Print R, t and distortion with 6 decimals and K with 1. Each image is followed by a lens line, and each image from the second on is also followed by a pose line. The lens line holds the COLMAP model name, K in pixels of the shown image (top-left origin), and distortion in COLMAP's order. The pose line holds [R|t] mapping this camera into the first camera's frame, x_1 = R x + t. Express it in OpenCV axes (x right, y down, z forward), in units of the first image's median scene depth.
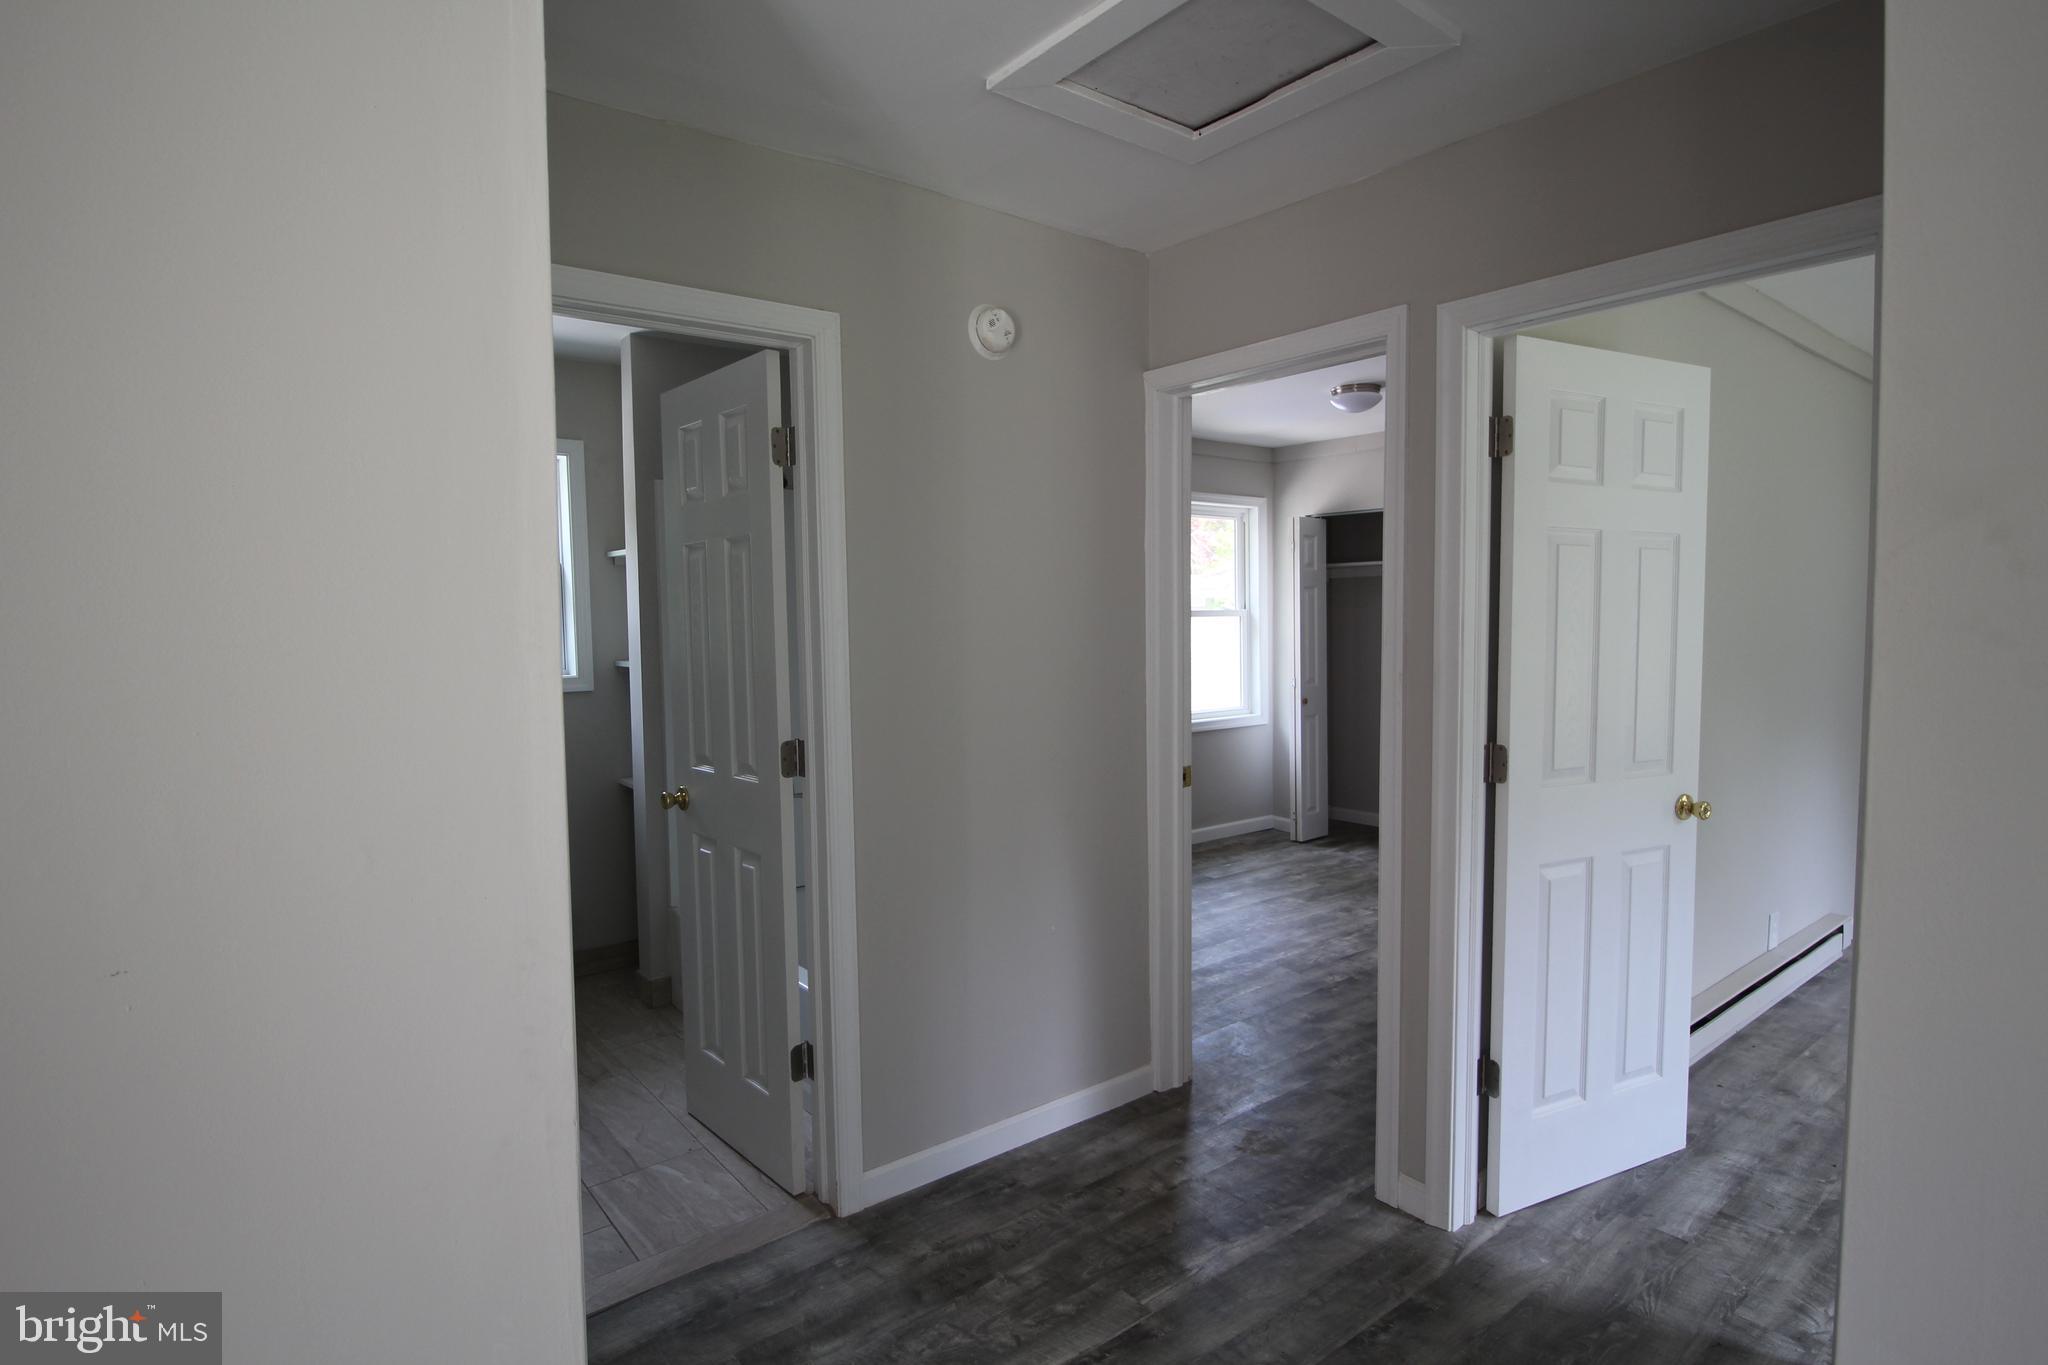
lens RADIAL K [[1037.8, 0, 1024.8], [0, 1037.8, 684.5], [0, 0, 1]] dist [-0.016640, -0.003178]
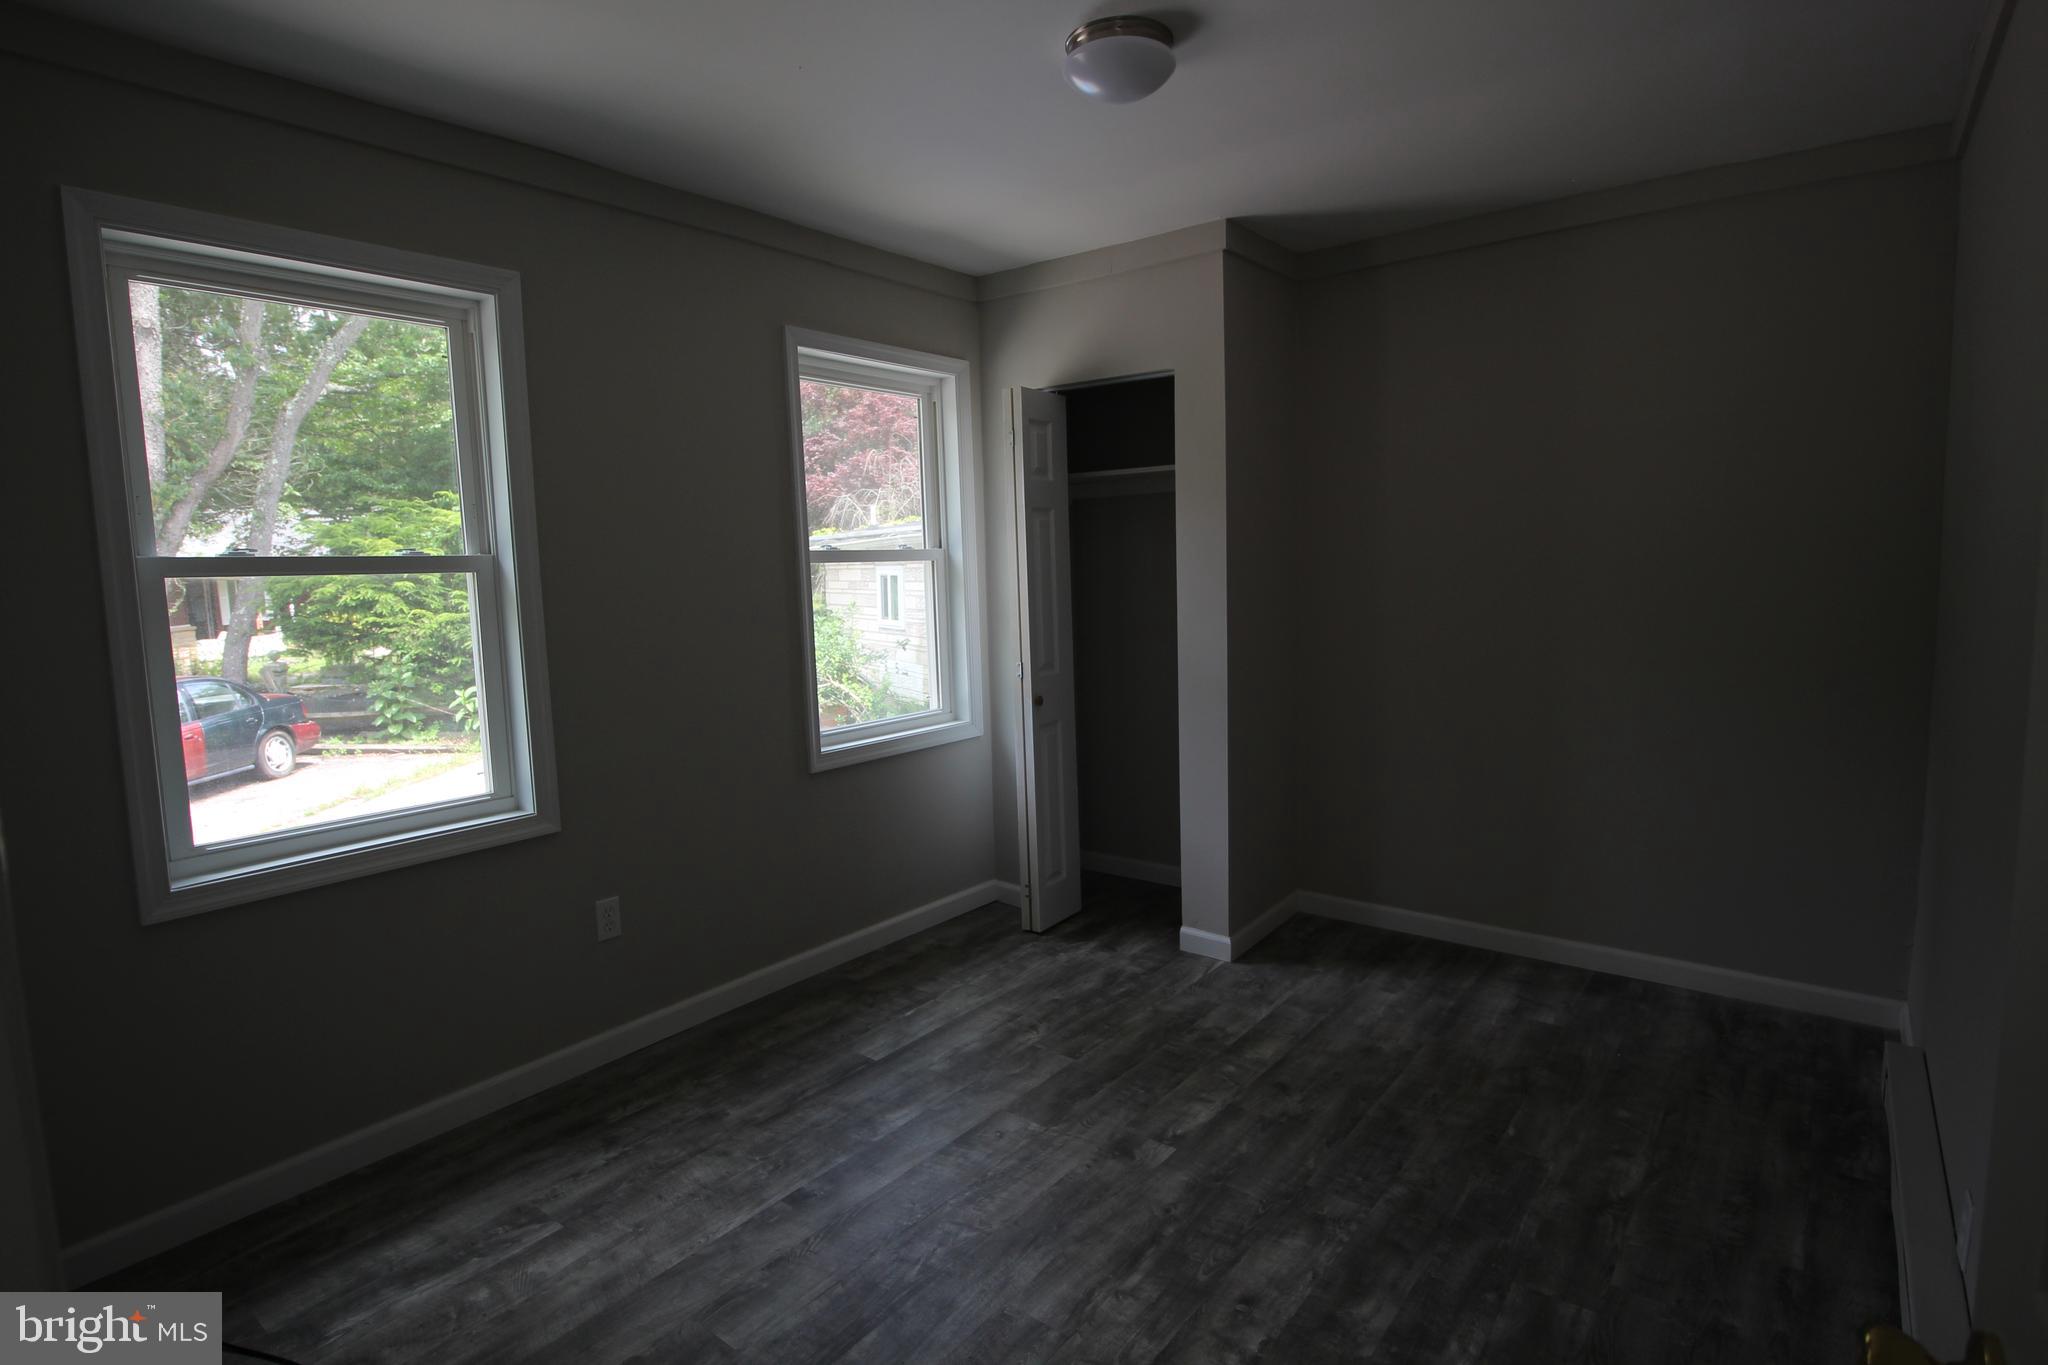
lens RADIAL K [[1037.8, 0, 1022.3], [0, 1037.8, 681.6], [0, 0, 1]] dist [-0.016640, -0.003178]
pose [[0.972247, -0.037367, 0.230955, 0.132189], [0.026121, 0.998328, 0.051562, -0.028306], [-0.232496, -0.044098, 0.971597, 0.451721]]
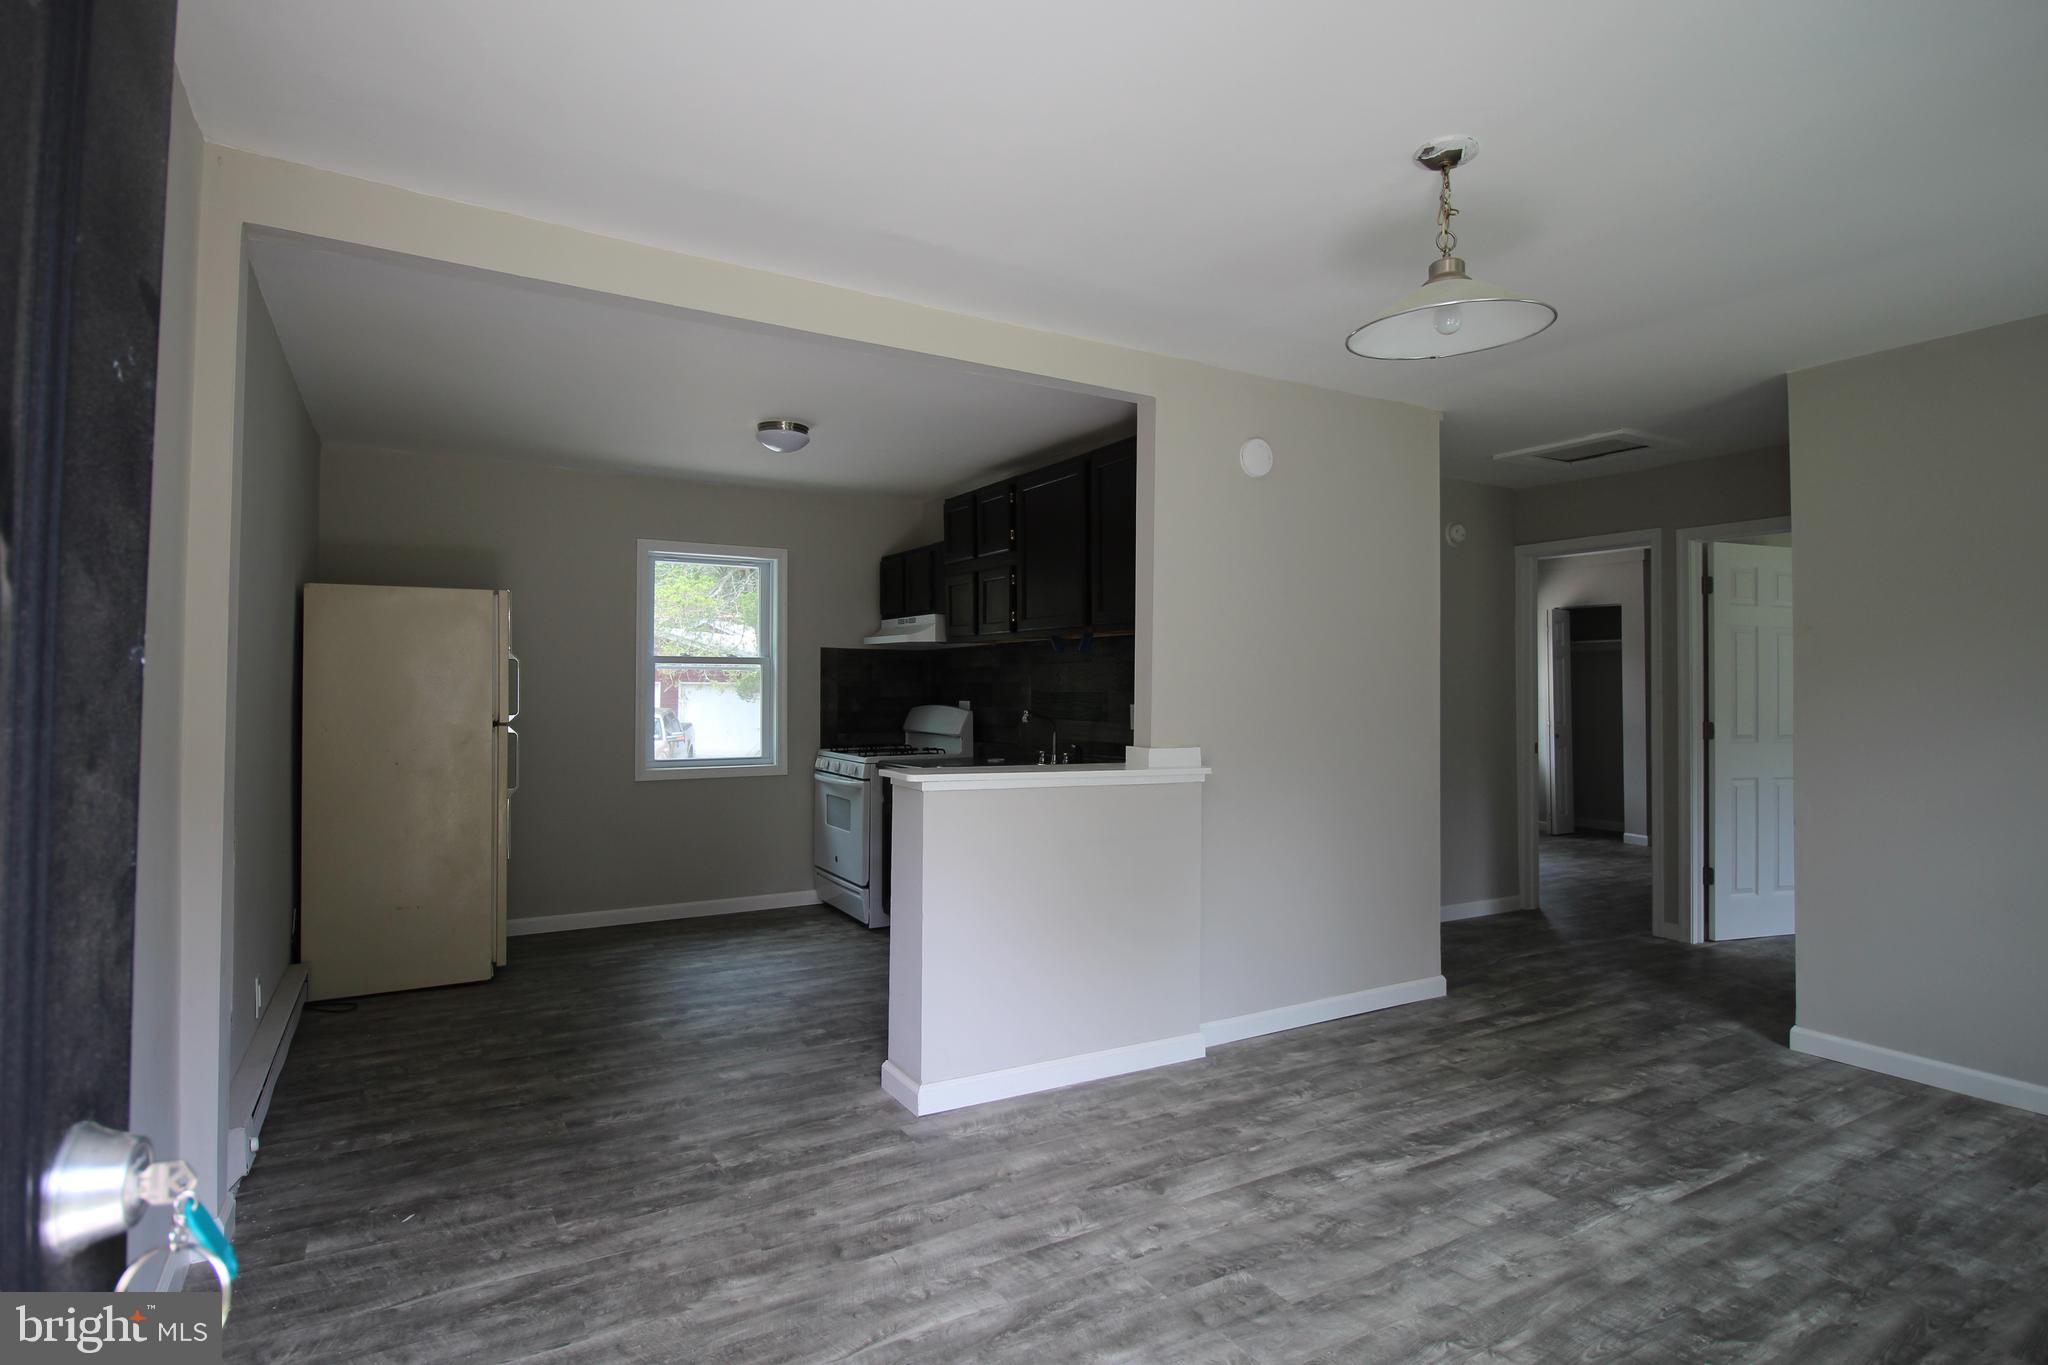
lens RADIAL K [[1037.8, 0, 1016.5], [0, 1037.8, 676.8], [0, 0, 1]] dist [-0.016640, -0.003178]
pose [[0.988536, 0.013028, -0.150425, -0.276924], [-0.024930, 0.996680, -0.077507, 0.068697], [0.148916, 0.080369, 0.985578, -0.571967]]
